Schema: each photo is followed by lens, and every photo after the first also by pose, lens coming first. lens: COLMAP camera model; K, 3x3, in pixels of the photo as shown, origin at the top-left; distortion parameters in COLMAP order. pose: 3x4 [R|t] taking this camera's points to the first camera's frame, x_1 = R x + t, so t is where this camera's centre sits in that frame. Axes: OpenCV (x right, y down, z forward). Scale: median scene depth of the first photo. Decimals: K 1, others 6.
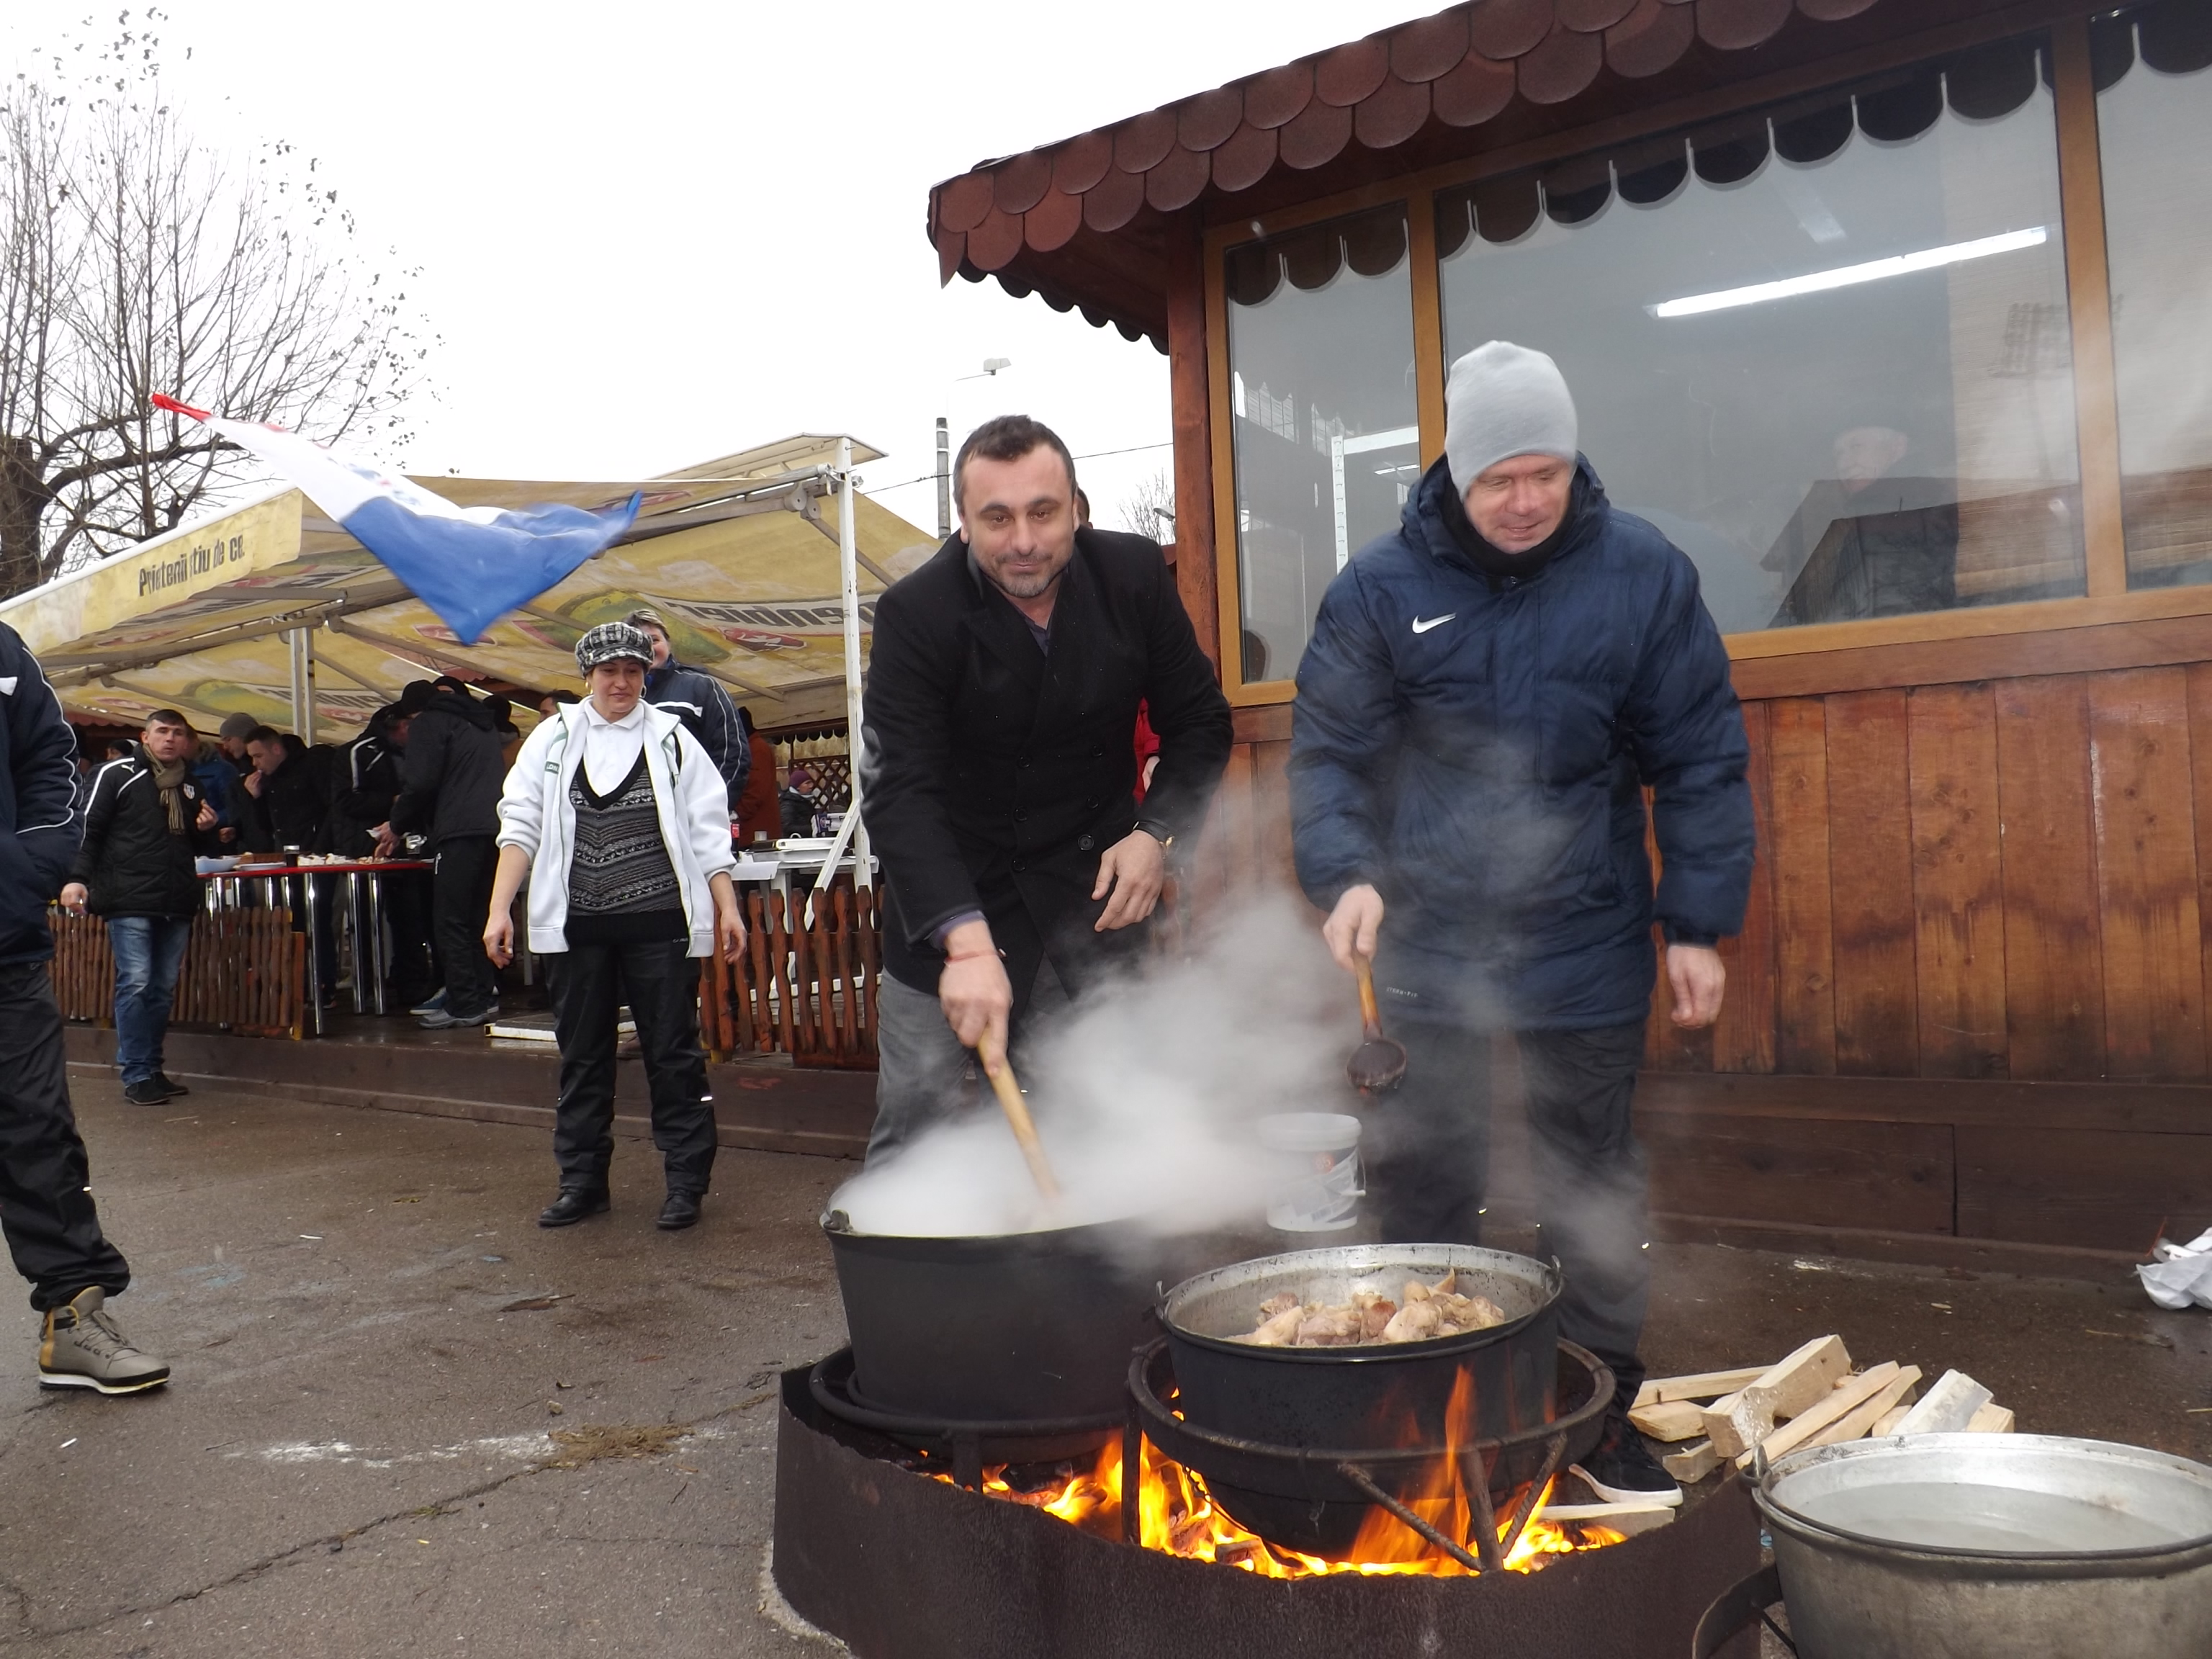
lens RADIAL K [[1615.0, 0, 1103.9], [0, 1615.0, 801.4], [0, 0, 1]] dist [-0.070698, 0.028069]
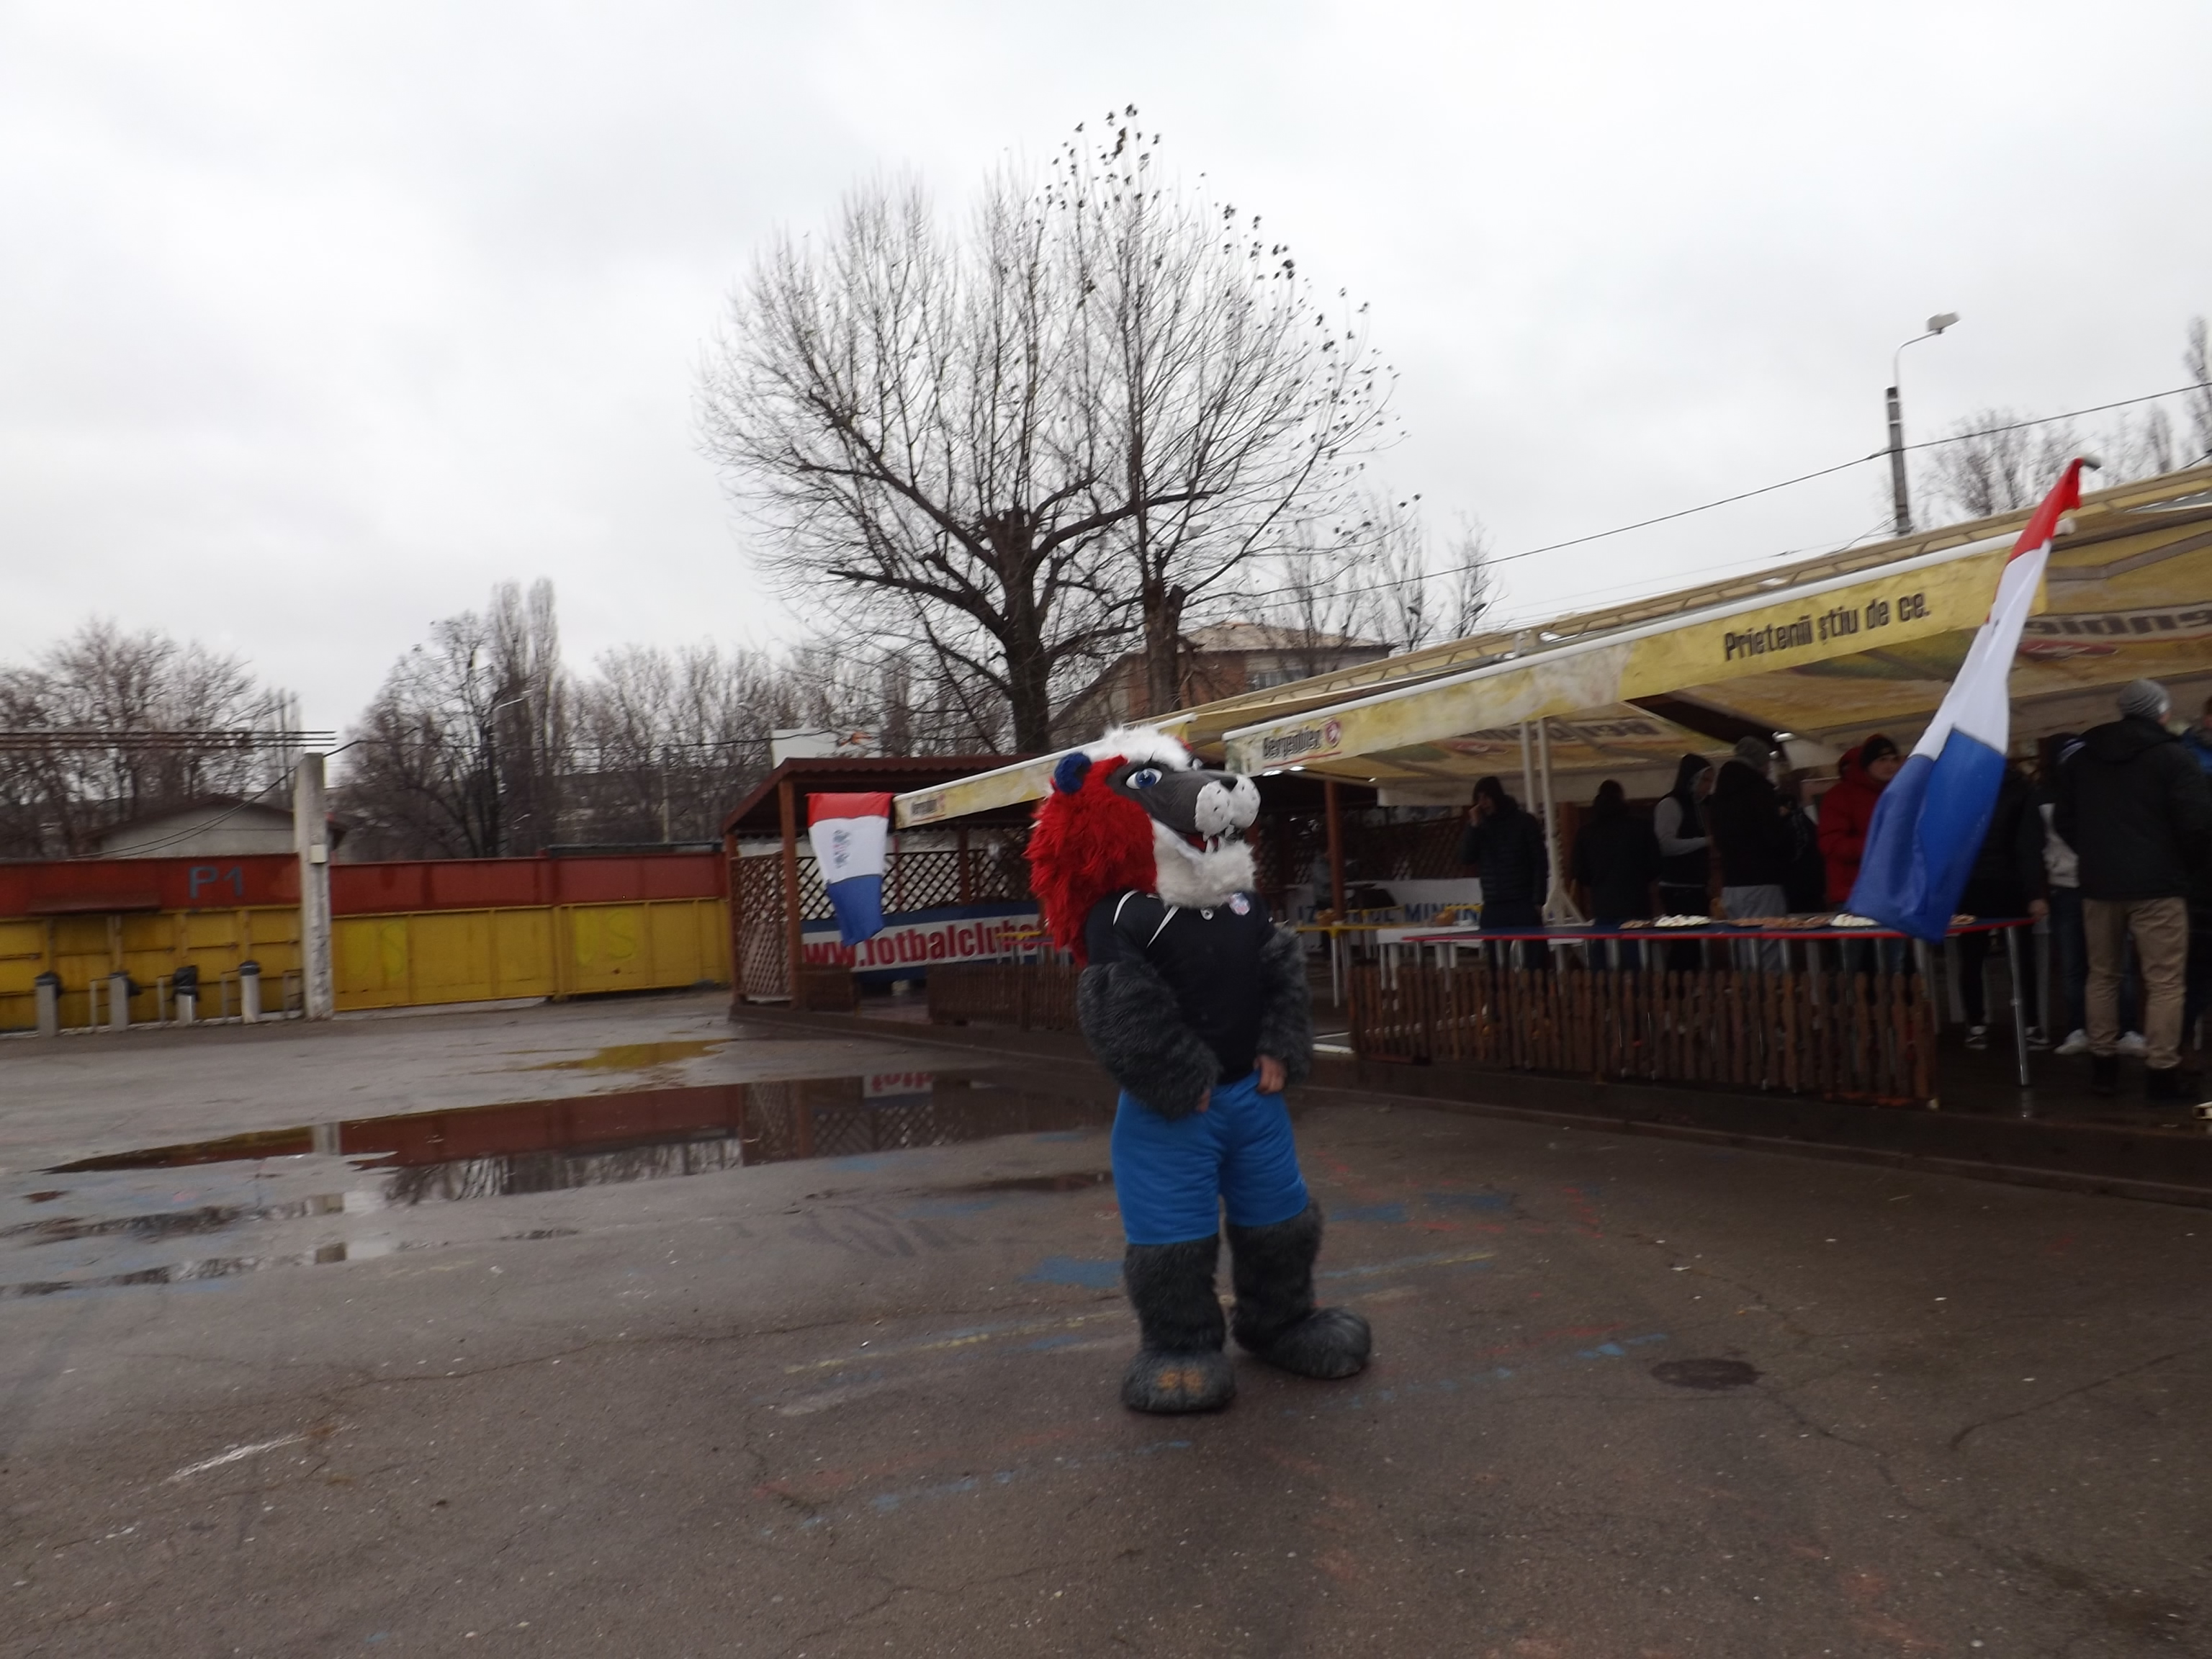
lens RADIAL K [[1599.6, 0, 1105.5], [0, 1599.6, 825.1], [0, 0, 1]] dist [-0.050468, 0.002934]
pose [[0.903527, -0.028936, -0.427553, -1.080027], [0.036696, 0.999277, 0.009917, -0.101310], [0.426957, -0.024650, 0.903936, -0.143966]]
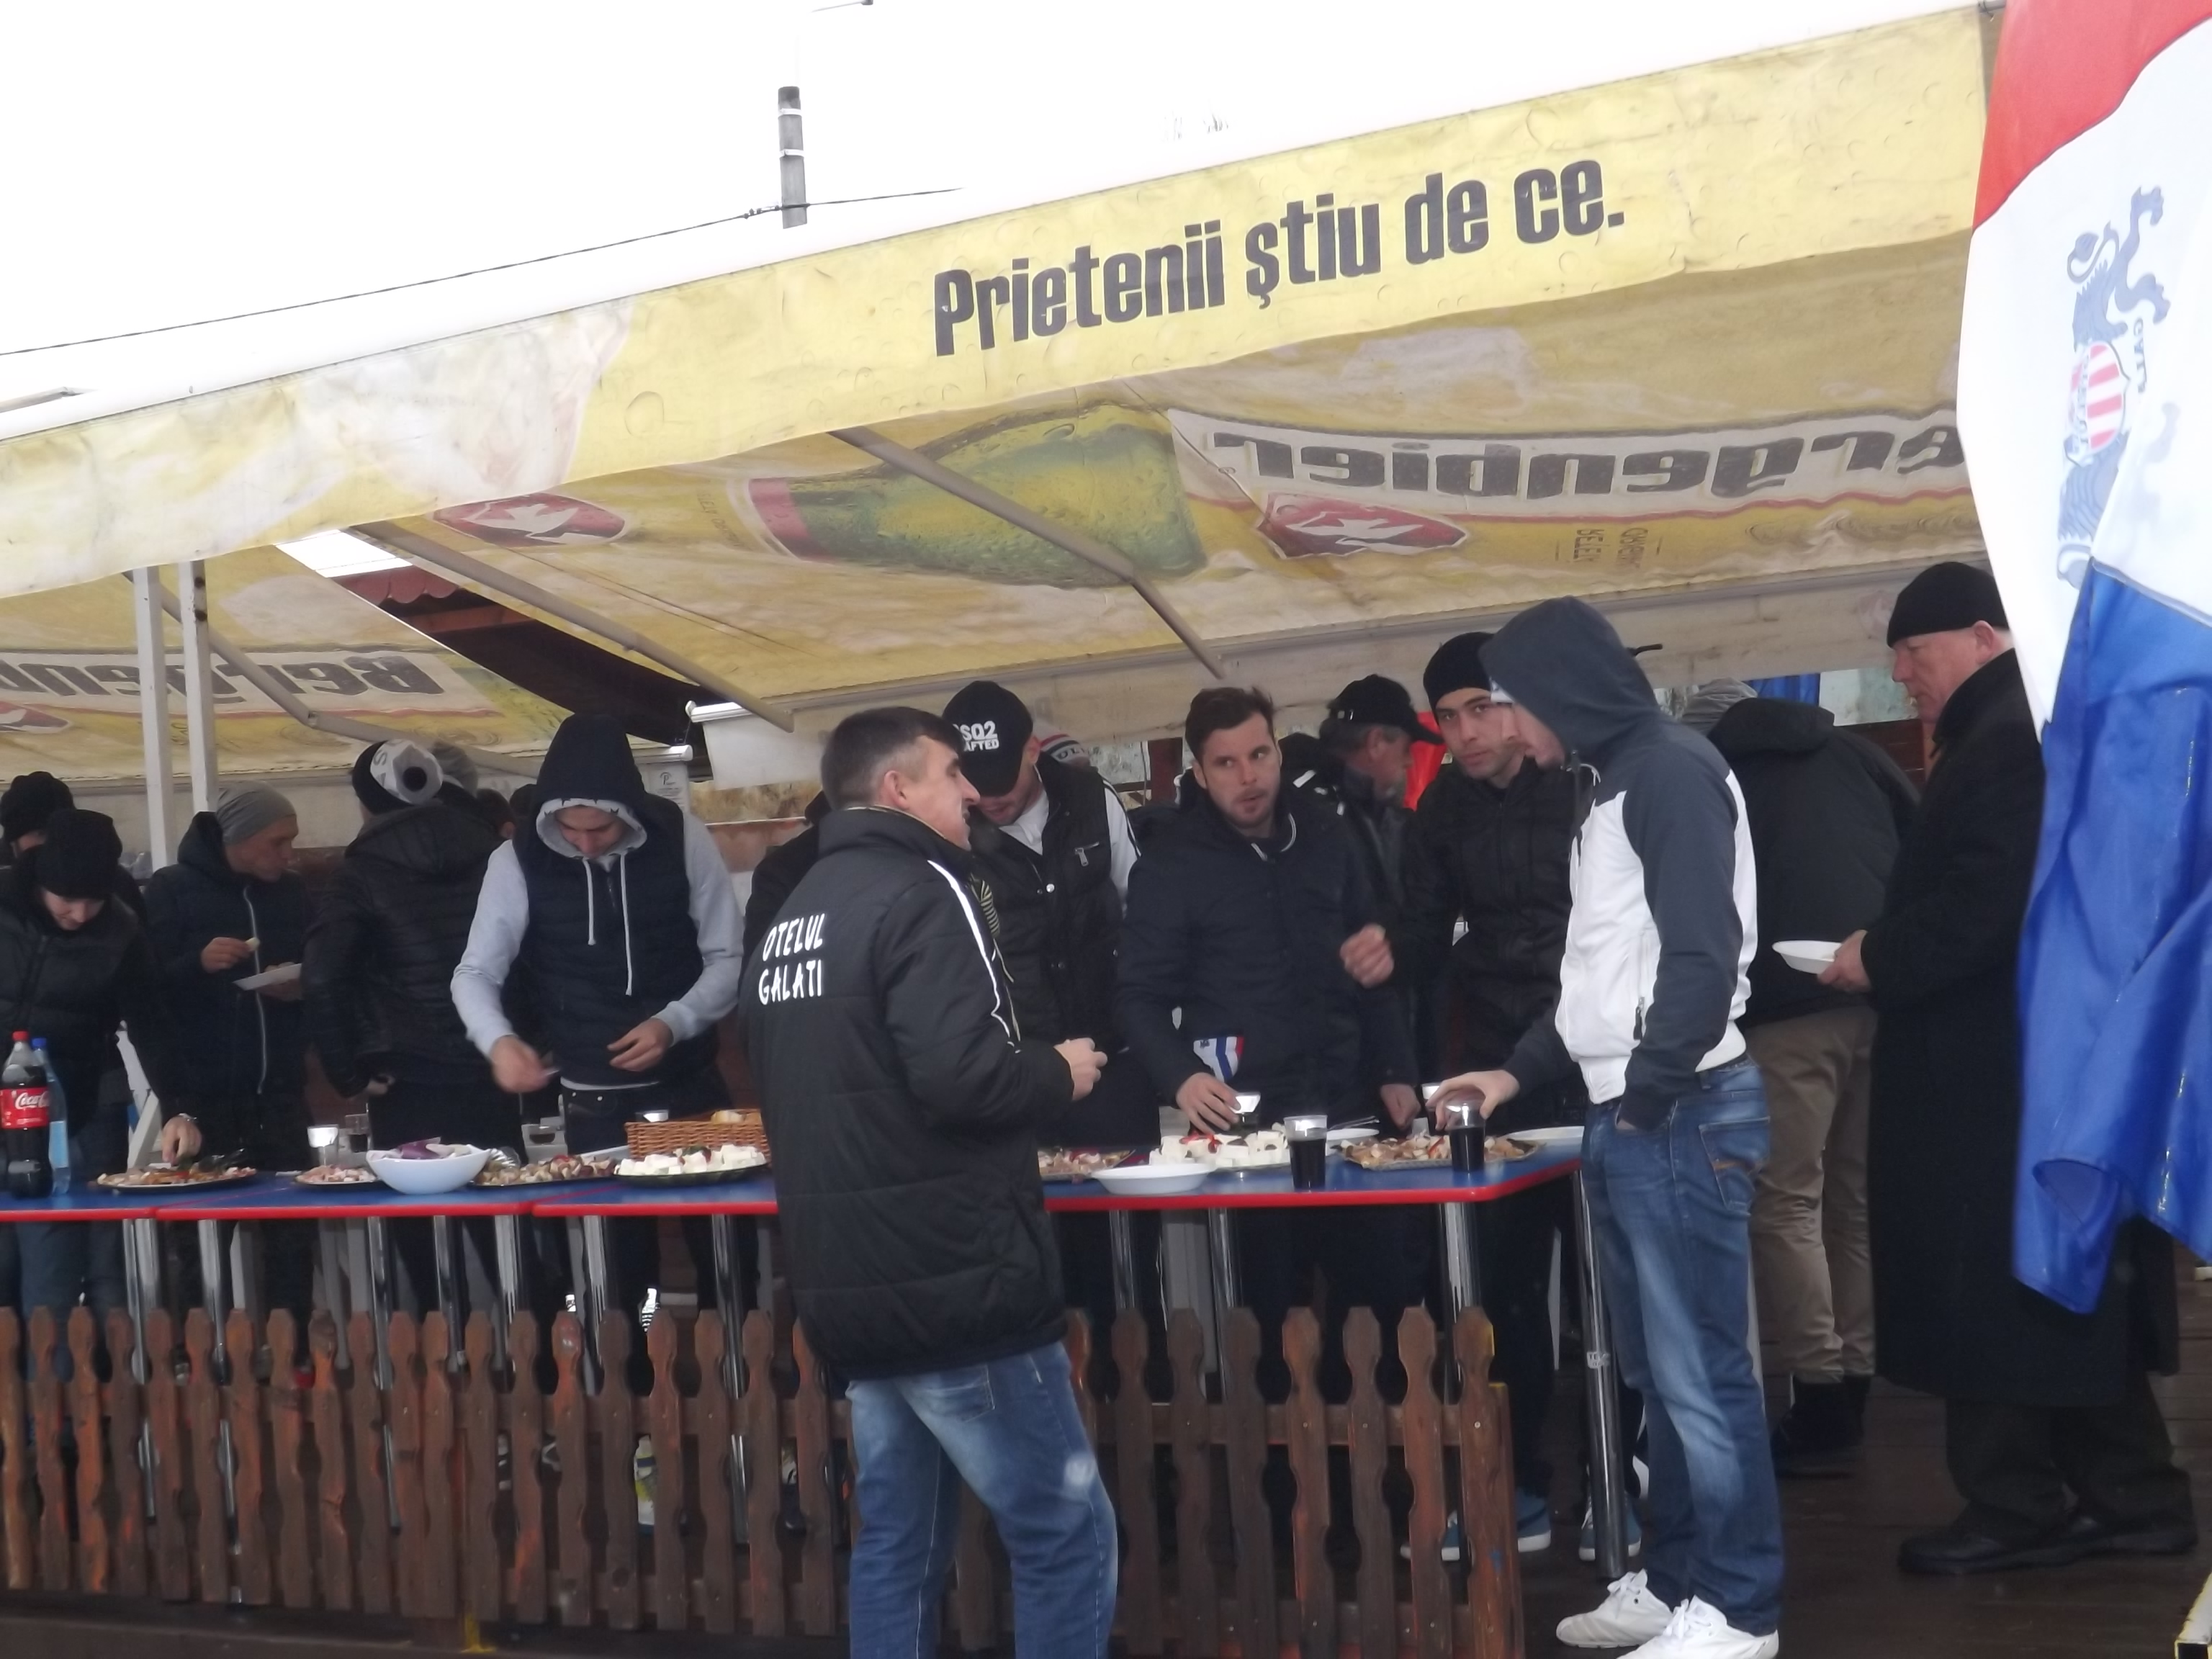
lens RADIAL K [[3157.6, 0, 1063.1], [0, 3157.6, 739.5], [0, 0, 1]] dist [-0.379448, 1.296114]
pose [[0.989732, -0.006429, 0.142794, -1.344934], [0.011867, 0.999235, -0.037266, -0.057216], [-0.142445, 0.038578, 0.989051, 0.704191]]
